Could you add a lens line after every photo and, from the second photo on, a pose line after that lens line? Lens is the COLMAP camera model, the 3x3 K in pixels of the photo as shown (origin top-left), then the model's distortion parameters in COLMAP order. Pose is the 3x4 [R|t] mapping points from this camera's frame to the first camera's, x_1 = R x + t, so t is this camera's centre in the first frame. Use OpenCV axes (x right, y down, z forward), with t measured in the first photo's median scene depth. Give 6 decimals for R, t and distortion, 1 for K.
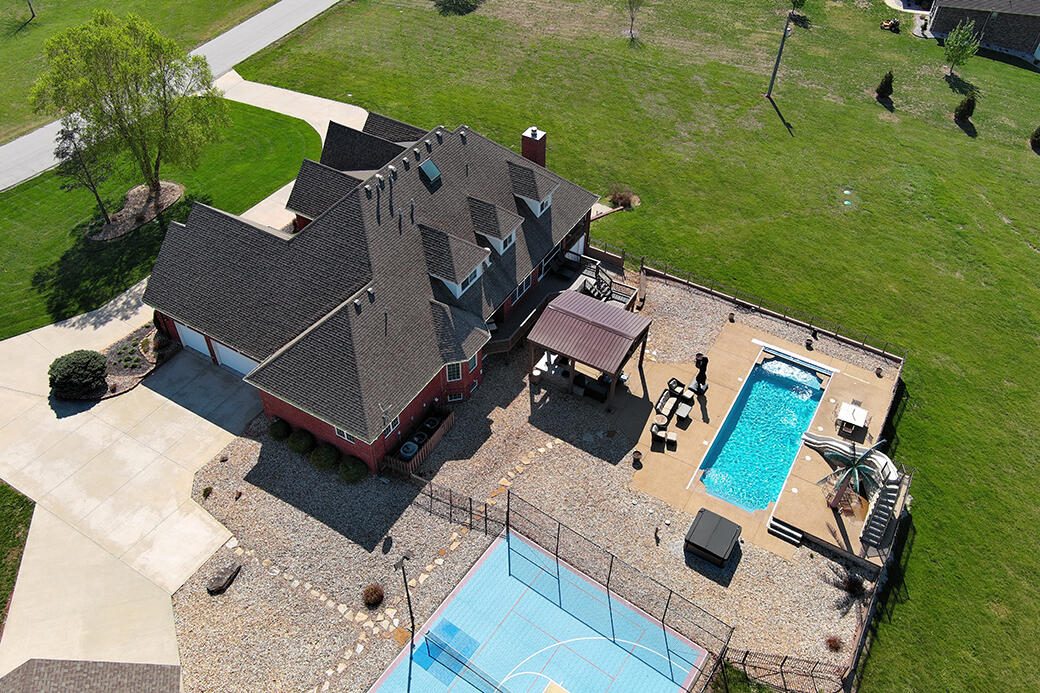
lens RADIAL K [[807.8, 0, 519.8], [0, 807.8, 344.8], [0, 0, 1]] dist [0.032947, -0.046097]
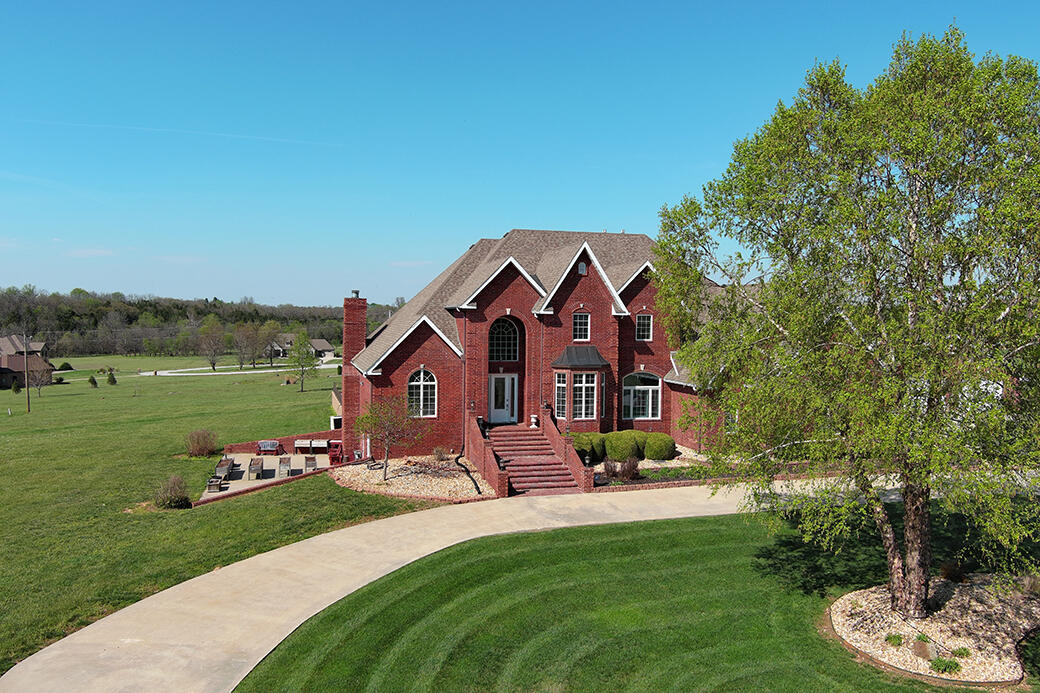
lens RADIAL K [[807.8, 0, 519.8], [0, 807.8, 344.8], [0, 0, 1]] dist [0.032947, -0.046097]
pose [[-0.719684, -0.048955, 0.692573, -0.725958], [0.466507, 0.704695, 0.534580, -0.652671], [-0.514224, 0.707819, -0.484320, 1.521042]]
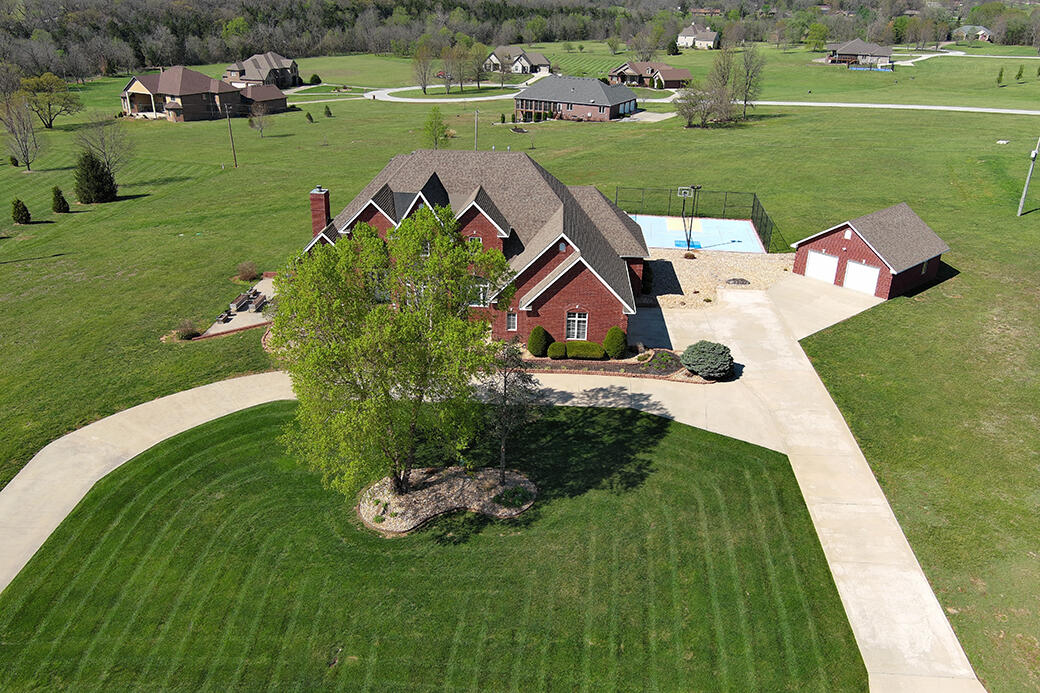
lens RADIAL K [[807.8, 0, 519.8], [0, 807.8, 344.8], [0, 0, 1]] dist [0.032947, -0.046097]
pose [[-0.455855, -0.386350, 0.801829, -1.253841], [0.602532, 0.529108, 0.597495, -0.747341], [-0.655096, 0.755498, -0.008409, 1.131893]]
